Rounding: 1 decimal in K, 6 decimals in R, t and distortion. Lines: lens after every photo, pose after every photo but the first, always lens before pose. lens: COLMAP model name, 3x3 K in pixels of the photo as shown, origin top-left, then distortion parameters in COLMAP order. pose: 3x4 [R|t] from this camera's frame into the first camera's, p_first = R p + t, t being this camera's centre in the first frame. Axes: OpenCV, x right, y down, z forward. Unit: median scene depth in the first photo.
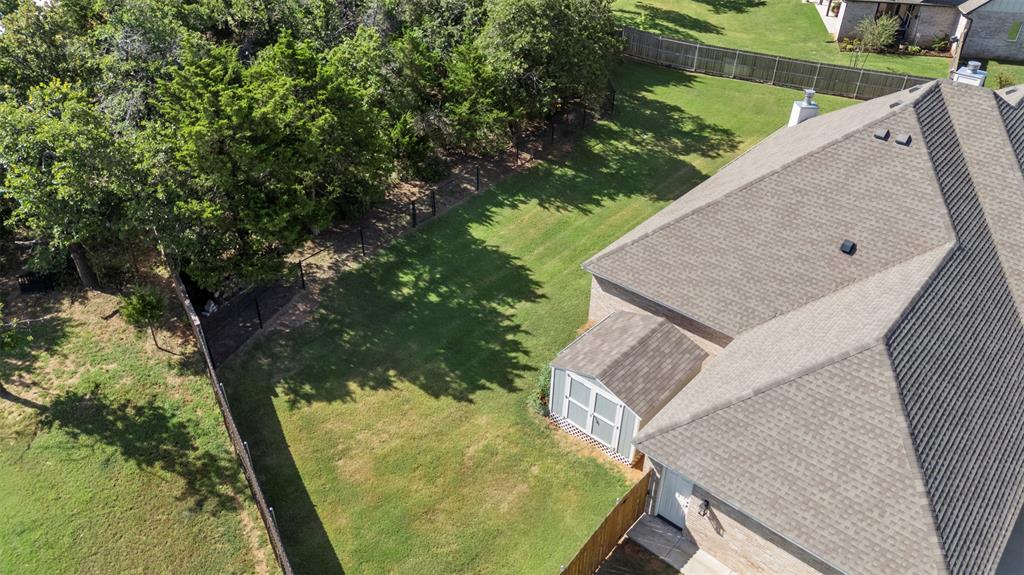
lens RADIAL K [[717.8, 0, 512.0], [0, 717.8, 287.5], [0, 0, 1]] dist [0.007172, -0.002874]
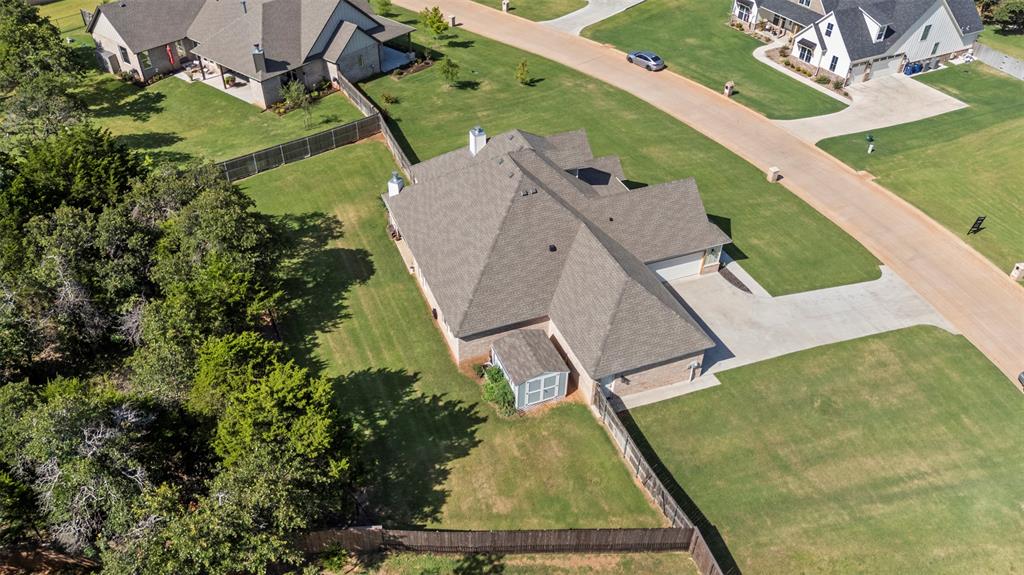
lens RADIAL K [[717.8, 0, 512.0], [0, 717.8, 287.5], [0, 0, 1]] dist [0.007172, -0.002874]
pose [[0.455348, -0.544938, 0.704060, -0.848747], [0.503315, 0.809867, 0.301315, -0.500115], [-0.734393, 0.217160, 0.643046, -0.152898]]
